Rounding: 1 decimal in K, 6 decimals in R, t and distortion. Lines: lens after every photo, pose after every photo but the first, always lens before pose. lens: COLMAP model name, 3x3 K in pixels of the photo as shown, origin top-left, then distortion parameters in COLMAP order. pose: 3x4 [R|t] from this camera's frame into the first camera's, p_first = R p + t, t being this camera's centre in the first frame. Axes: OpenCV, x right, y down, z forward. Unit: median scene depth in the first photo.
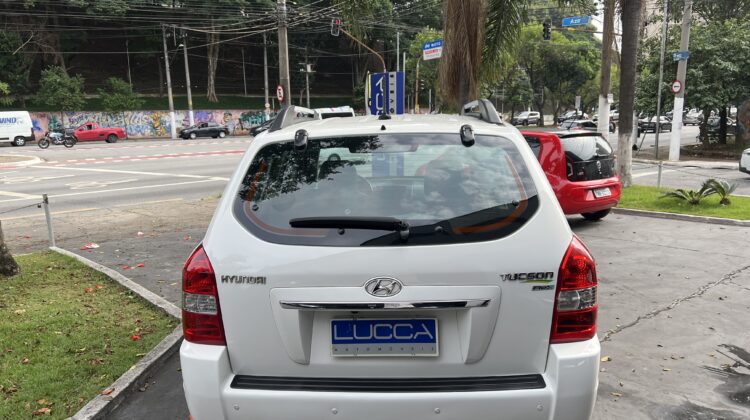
lens RADIAL K [[563.5, 0, 375.0], [0, 563.5, 210.0], [0, 0, 1]] dist [0.064957, -0.080856]
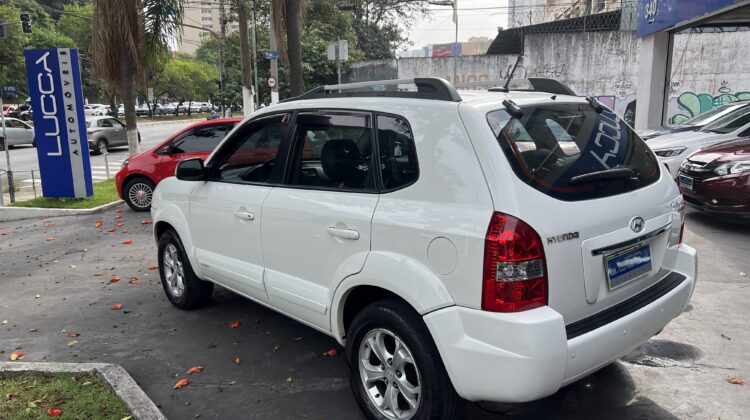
lens RADIAL K [[563.5, 0, 375.0], [0, 563.5, 210.0], [0, 0, 1]] dist [0.064957, -0.080856]
pose [[0.720870, -0.119443, 0.682700, -0.145897], [0.112347, 0.992148, 0.054956, -0.003072], [-0.683904, 0.037083, 0.728629, 0.057180]]
